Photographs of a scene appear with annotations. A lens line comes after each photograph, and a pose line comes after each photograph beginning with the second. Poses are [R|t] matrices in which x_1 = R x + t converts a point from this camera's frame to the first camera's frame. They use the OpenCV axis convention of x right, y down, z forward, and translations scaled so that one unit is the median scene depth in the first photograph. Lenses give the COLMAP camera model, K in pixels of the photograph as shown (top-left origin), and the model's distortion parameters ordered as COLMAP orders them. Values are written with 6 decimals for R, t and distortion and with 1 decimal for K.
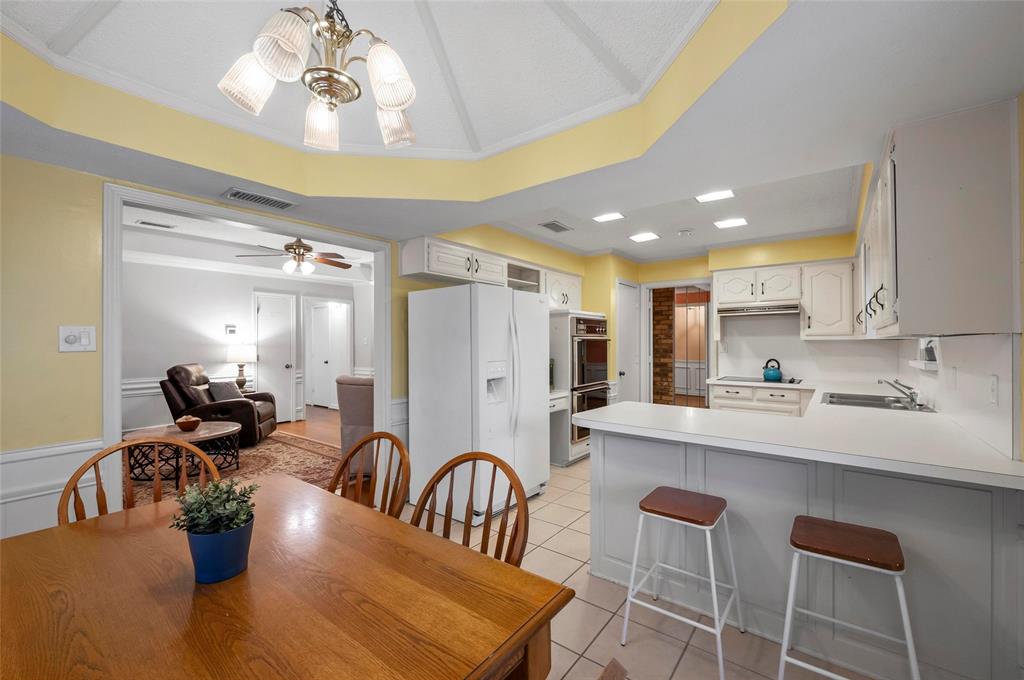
lens RADIAL K [[418.5, 0, 514.2], [0, 418.5, 339.1], [0, 0, 1]] dist [0.000272, -0.000628]
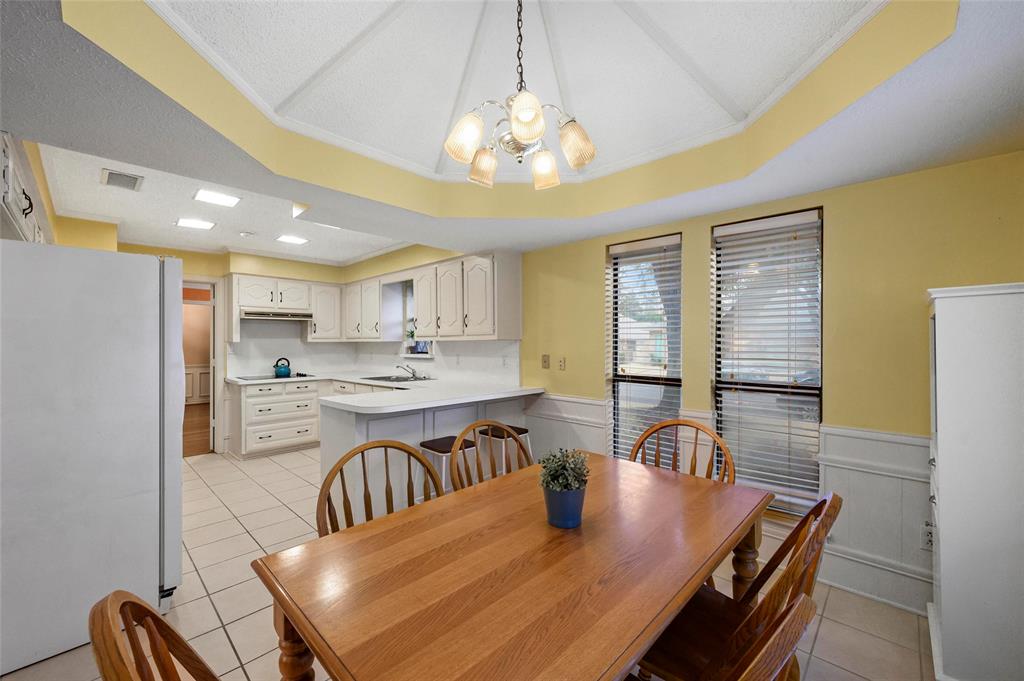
lens RADIAL K [[407.4, 0, 513.8], [0, 407.4, 341.9], [0, 0, 1]] dist [0.003130, -0.000618]
pose [[0.108860, 0.005245, 0.994043, -0.461139], [-0.002842, 0.999984, -0.004965, 0.005896], [-0.994053, -0.002285, 0.108873, 0.238336]]
